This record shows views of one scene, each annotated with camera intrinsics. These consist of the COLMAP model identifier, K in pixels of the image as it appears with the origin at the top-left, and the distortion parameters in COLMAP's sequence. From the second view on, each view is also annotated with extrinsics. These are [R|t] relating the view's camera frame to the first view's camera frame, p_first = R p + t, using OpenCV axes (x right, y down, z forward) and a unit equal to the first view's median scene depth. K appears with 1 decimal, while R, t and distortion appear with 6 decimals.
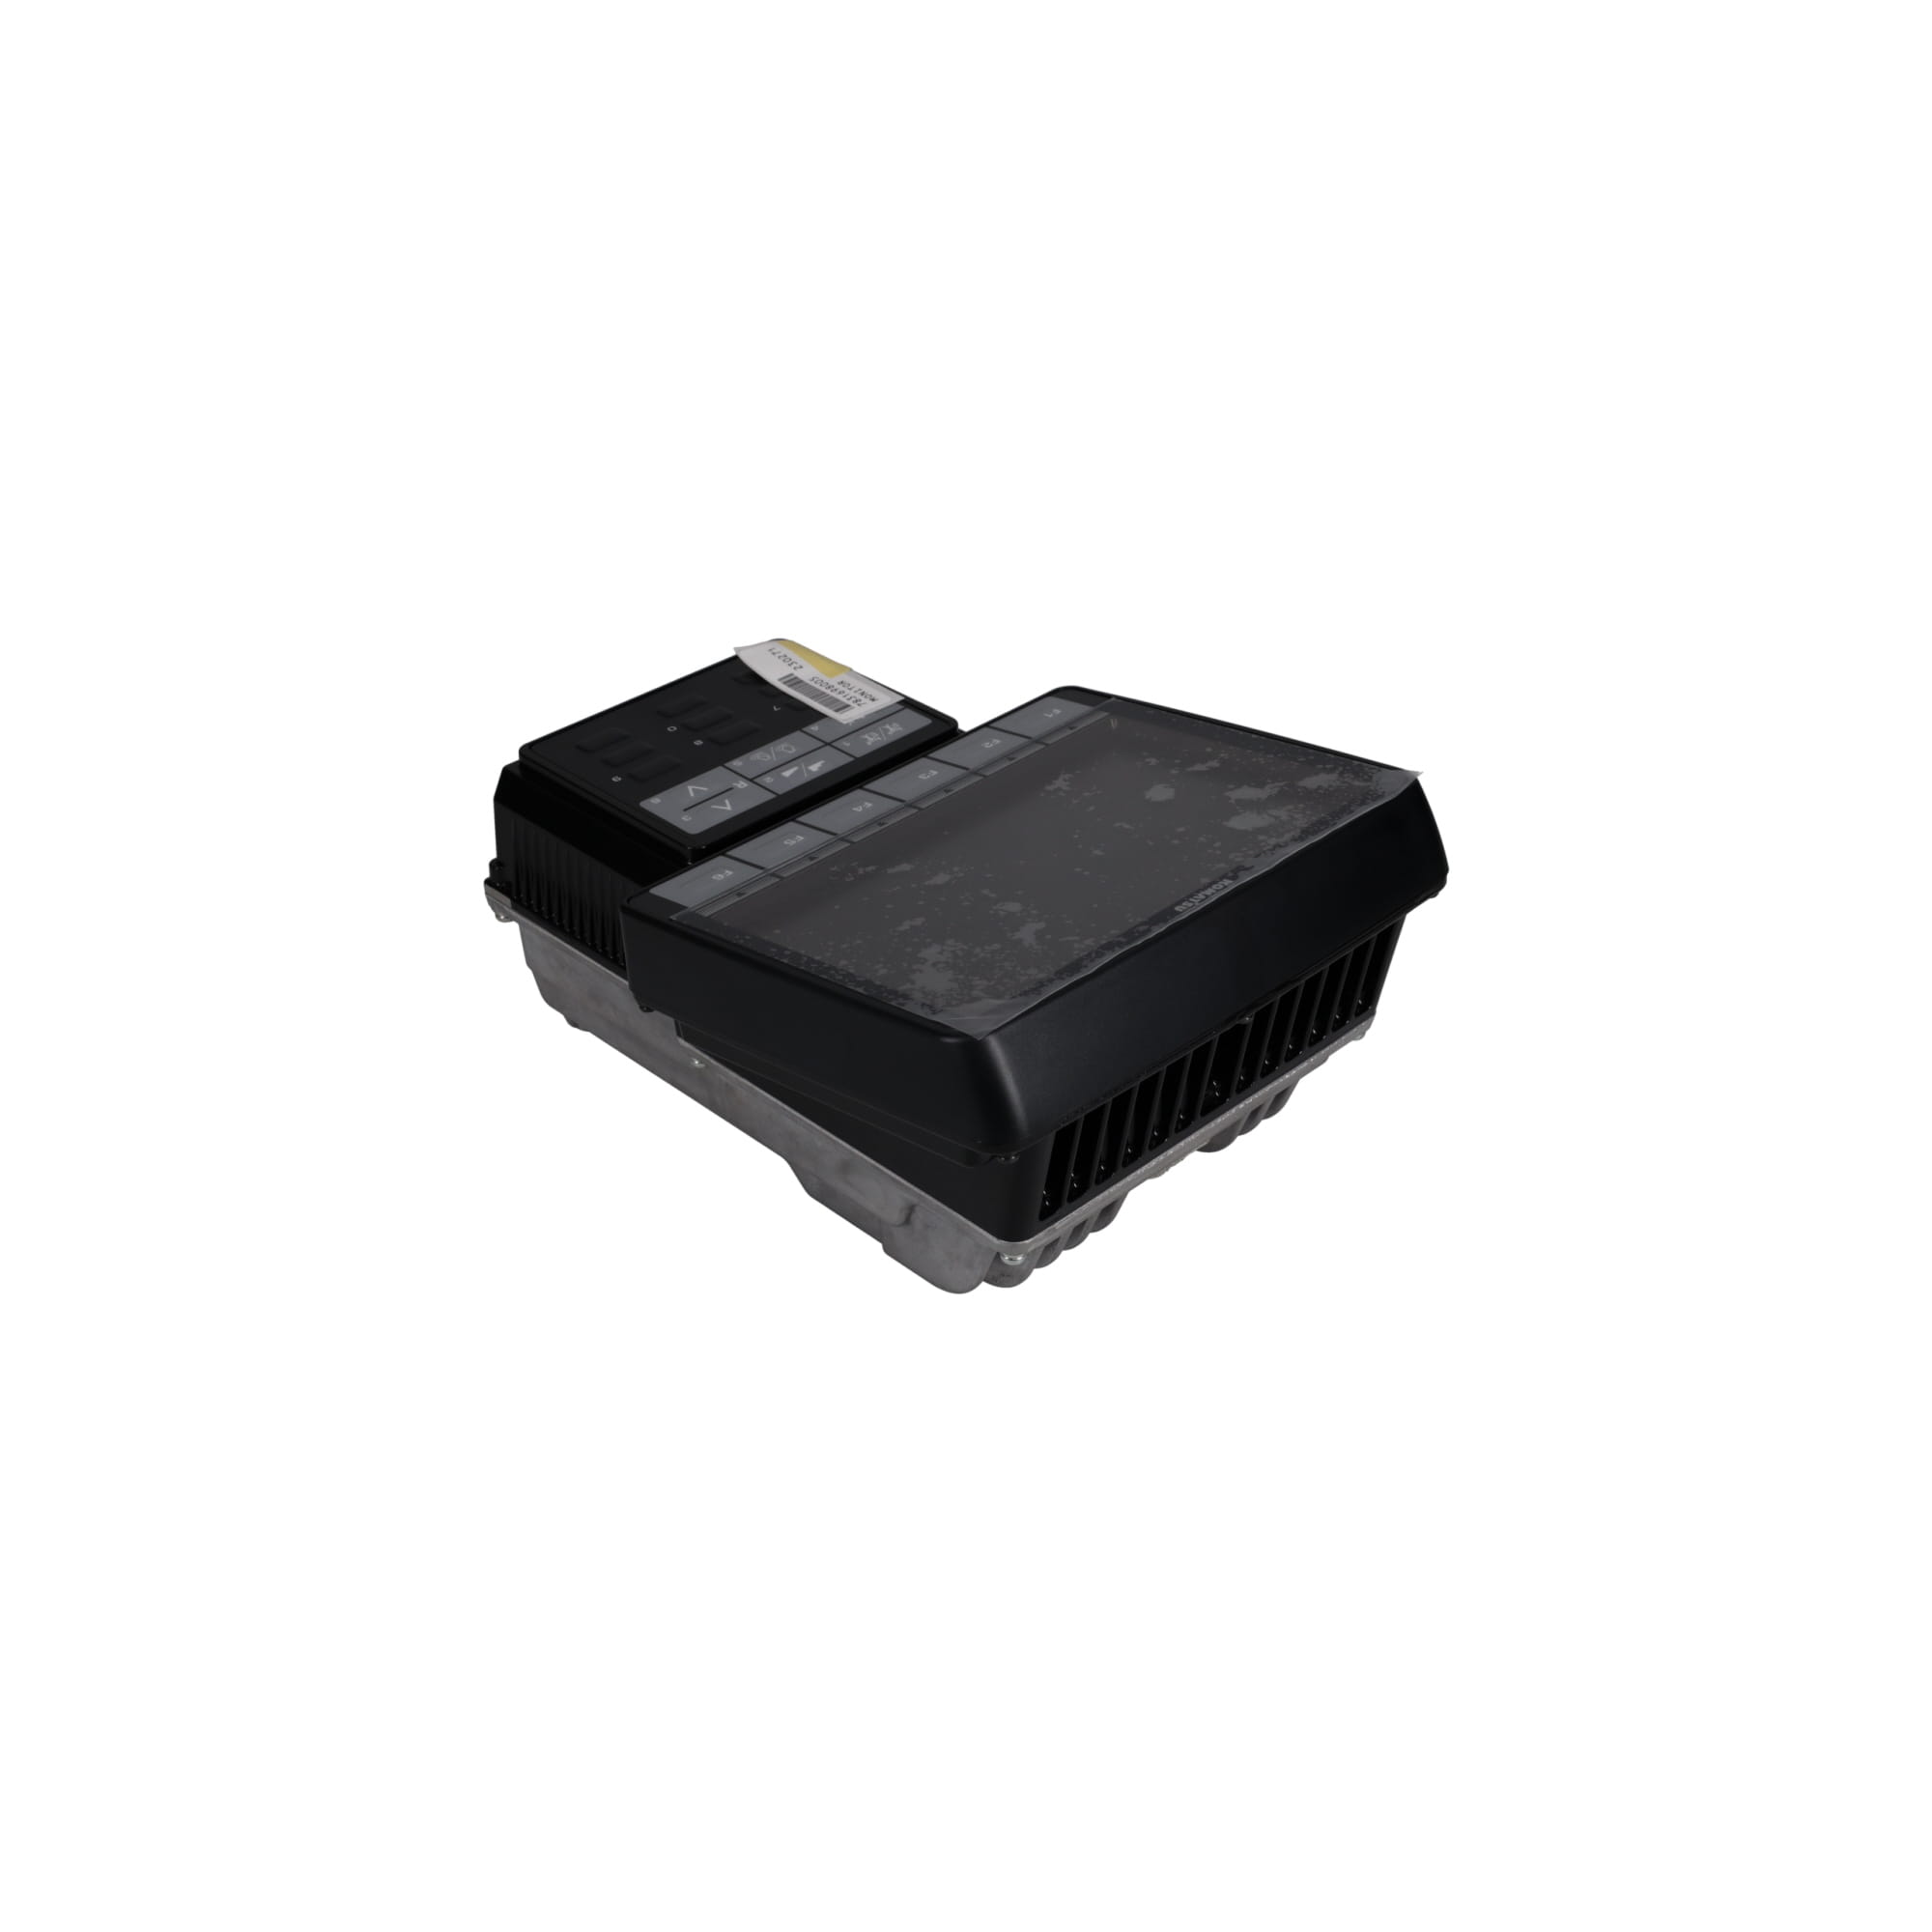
lens RADIAL K [[2548.7, 0, 956.5], [0, 2548.7, 963.9], [0, 0, 1]] dist [0.009112, 0.002546]
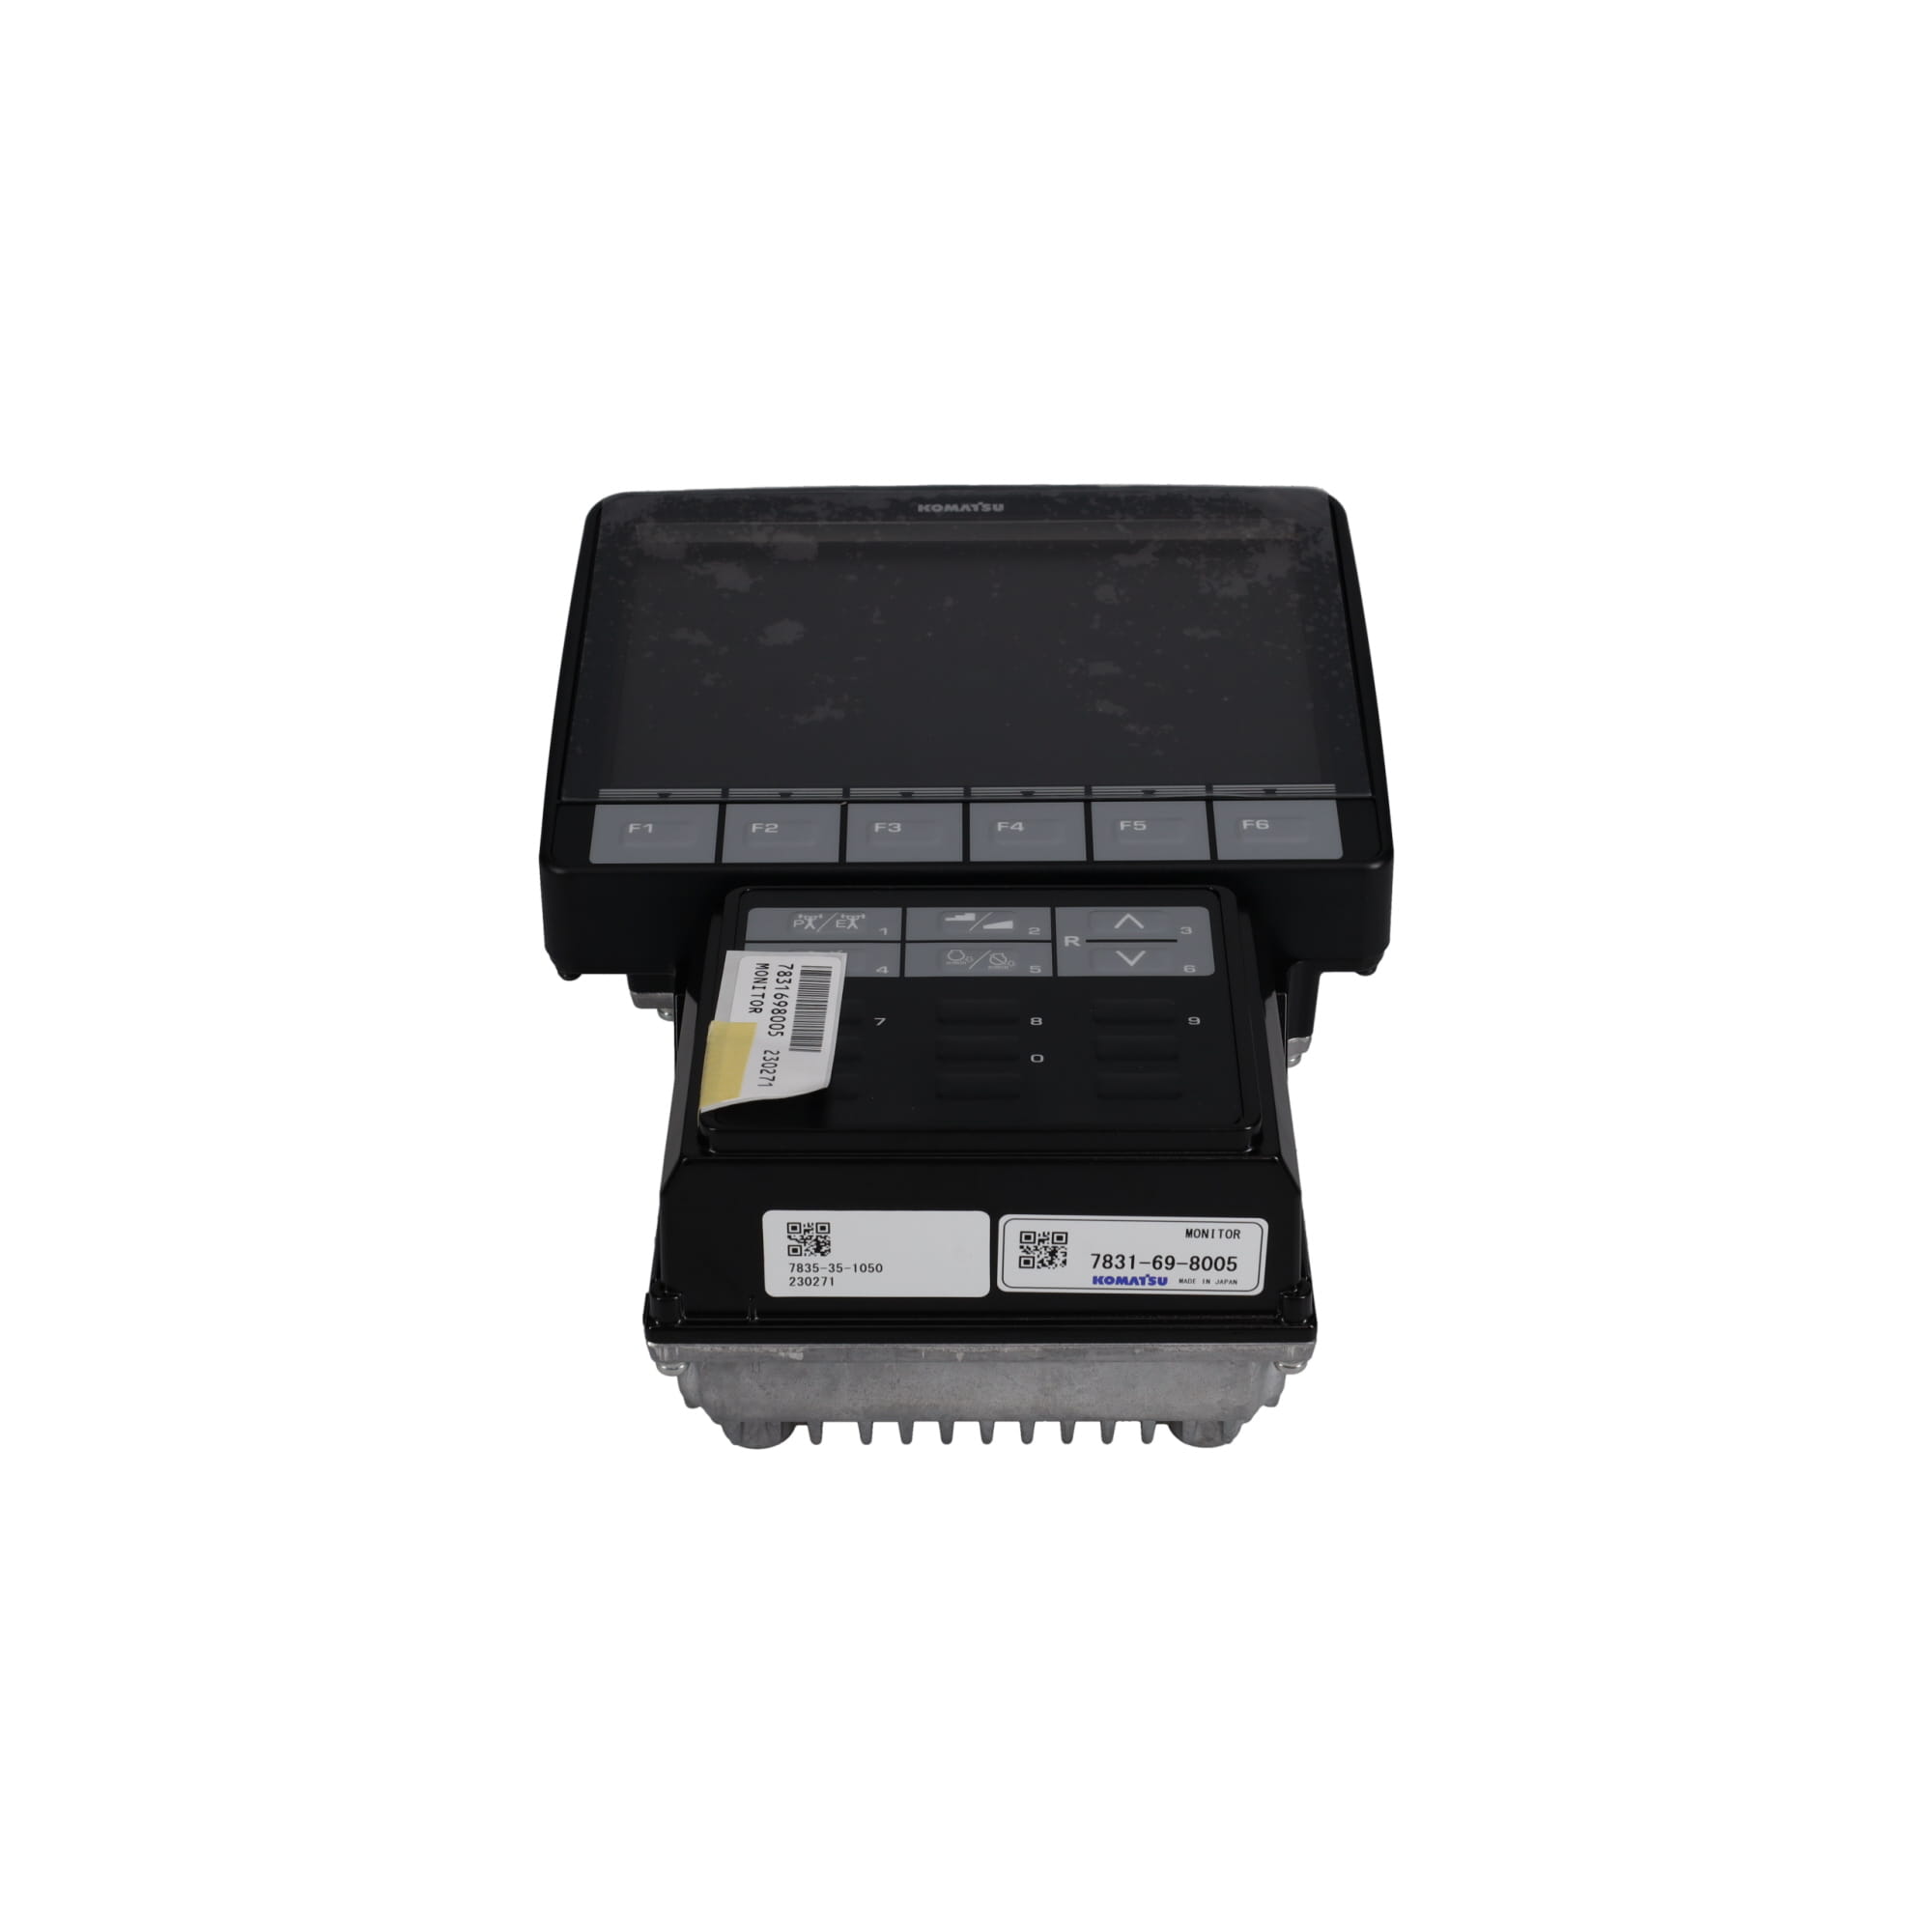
lens RADIAL K [[3419.8, 0, 967.3], [0, 3419.8, 863.7], [0, 0, 1]] dist [0.013145, 0.012658]
pose [[-0.707279, -0.375895, 0.598715, -0.631638], [0.398884, 0.487020, 0.776983, -0.839170], [-0.583651, 0.788361, -0.194521, 1.203880]]
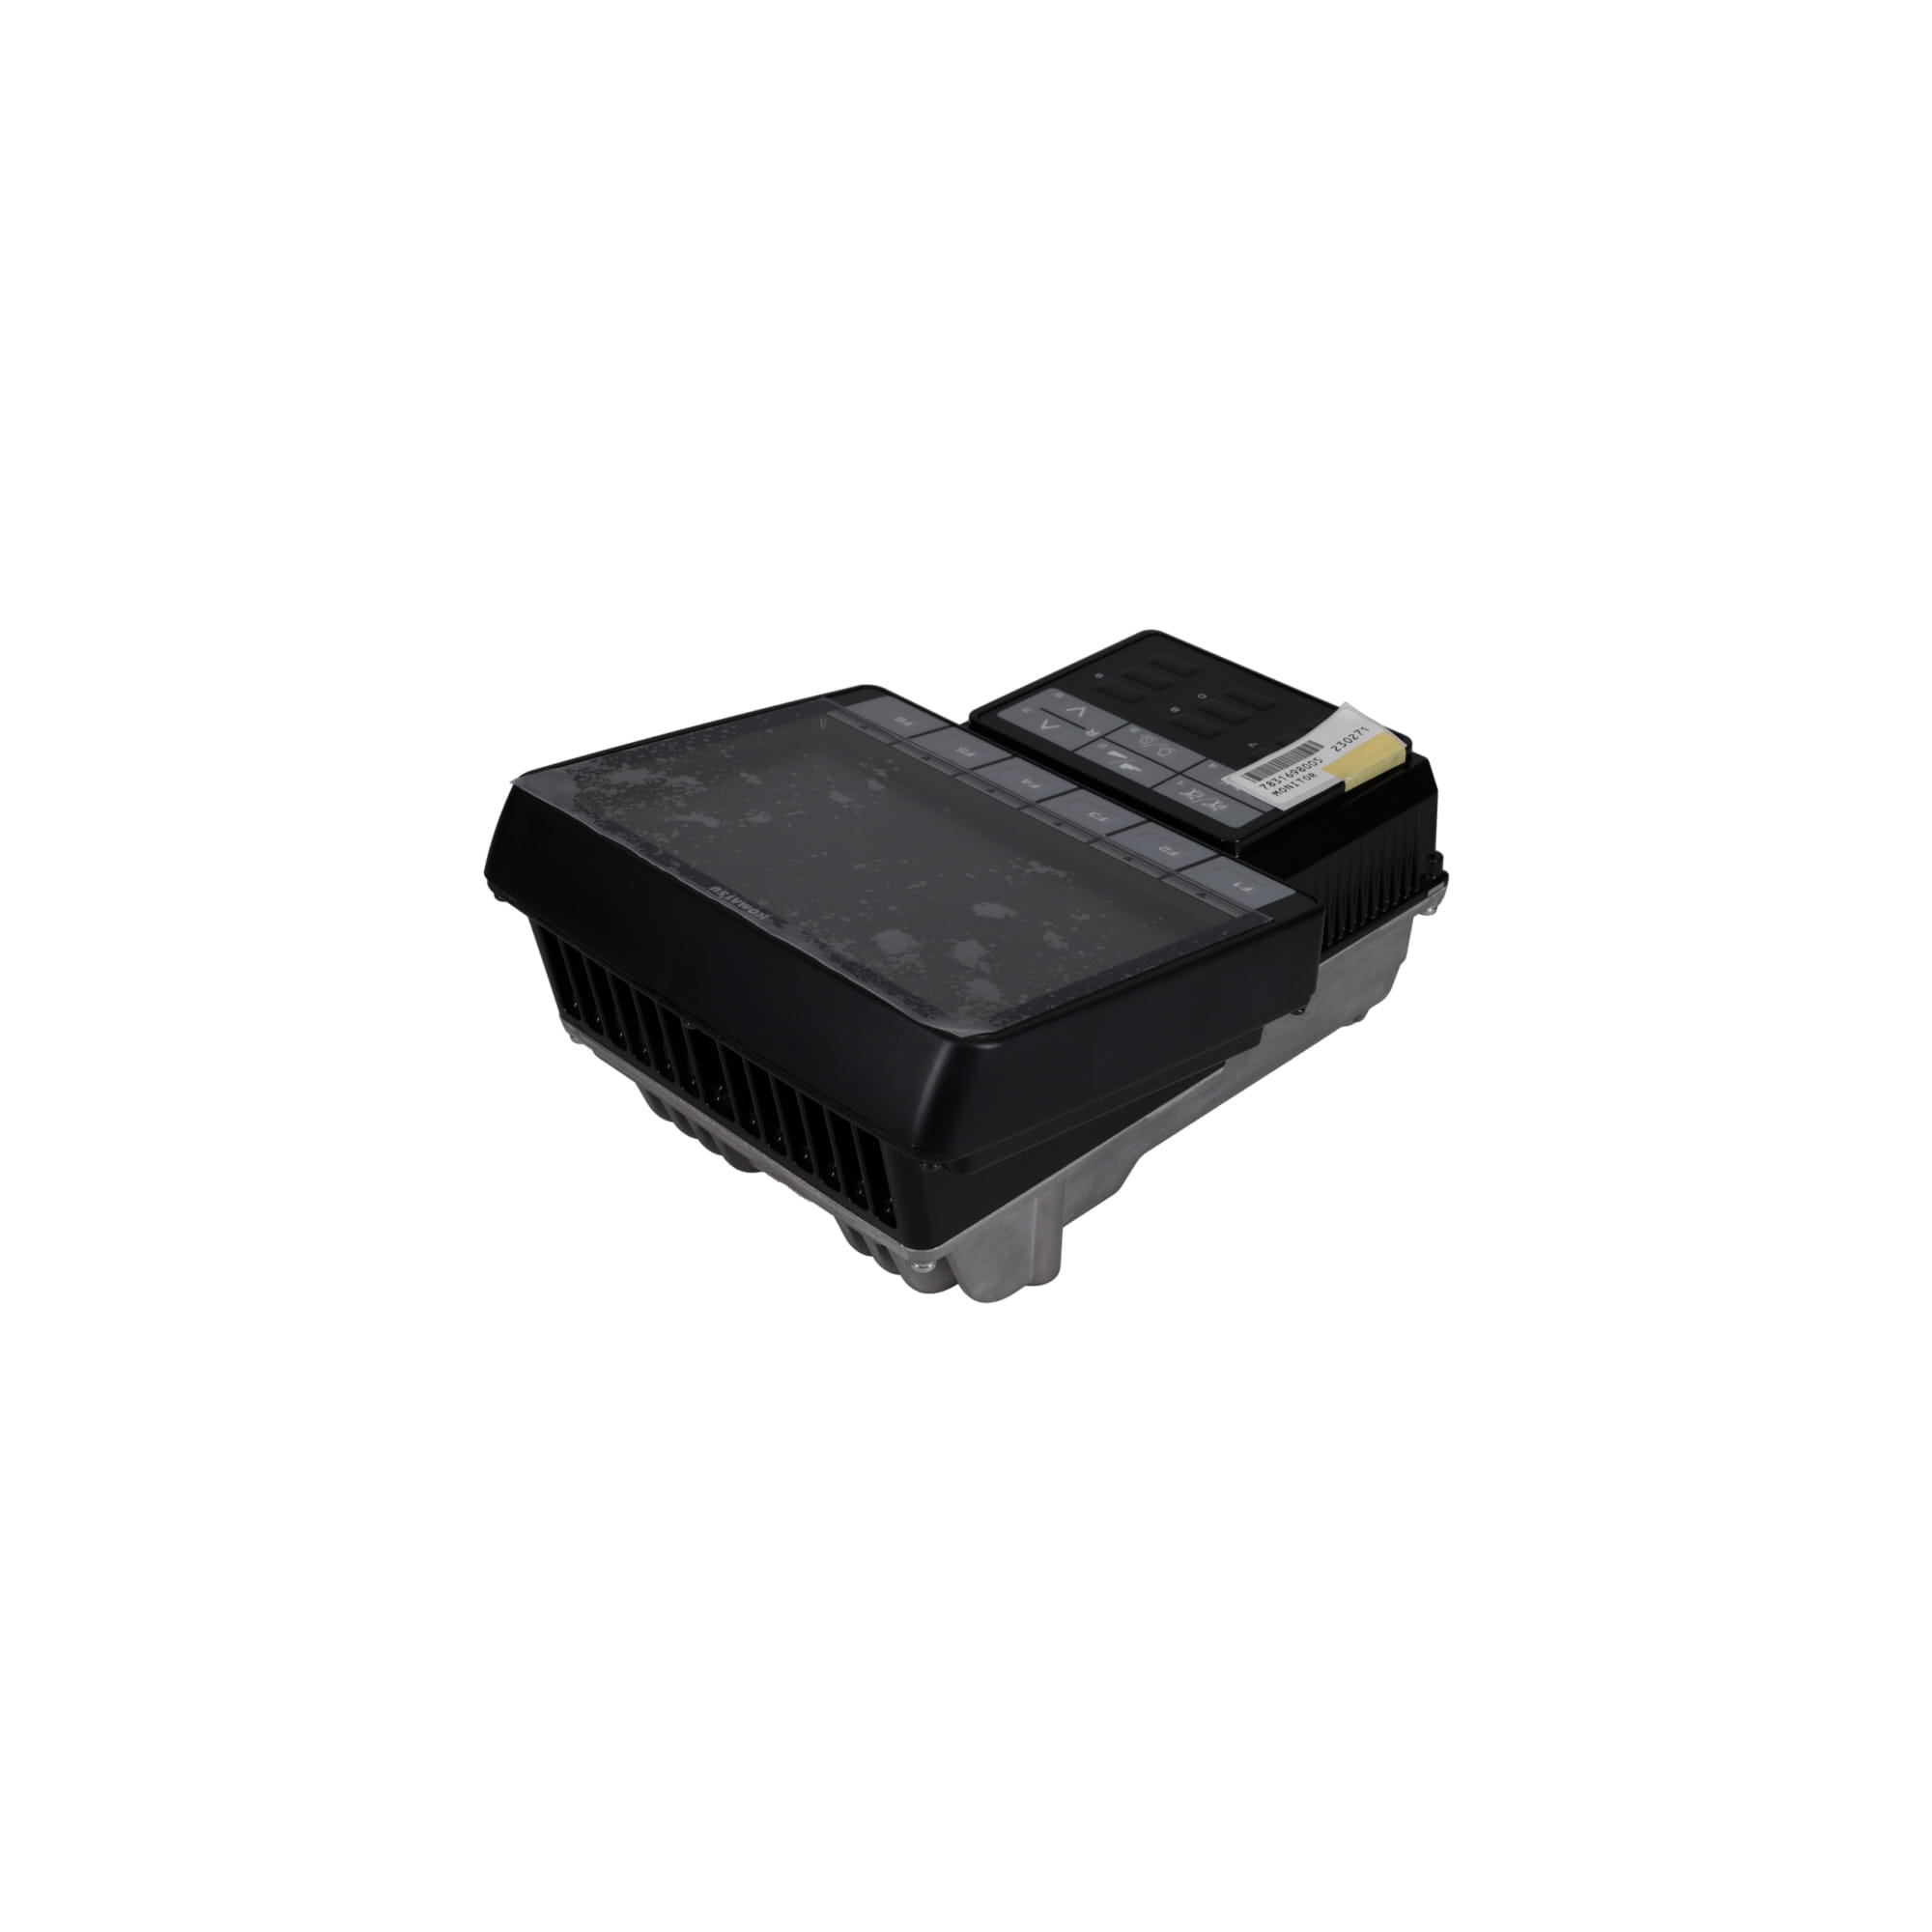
lens RADIAL K [[2624.1, 0, 1013.0], [0, 2624.1, 963.3], [0, 0, 1]] dist [-0.013246, -0.005980]
pose [[0.009474, 0.558305, -0.829582, 0.851401], [-0.557590, 0.691616, 0.459087, -0.478712], [0.830063, 0.458217, 0.317857, 0.694175]]
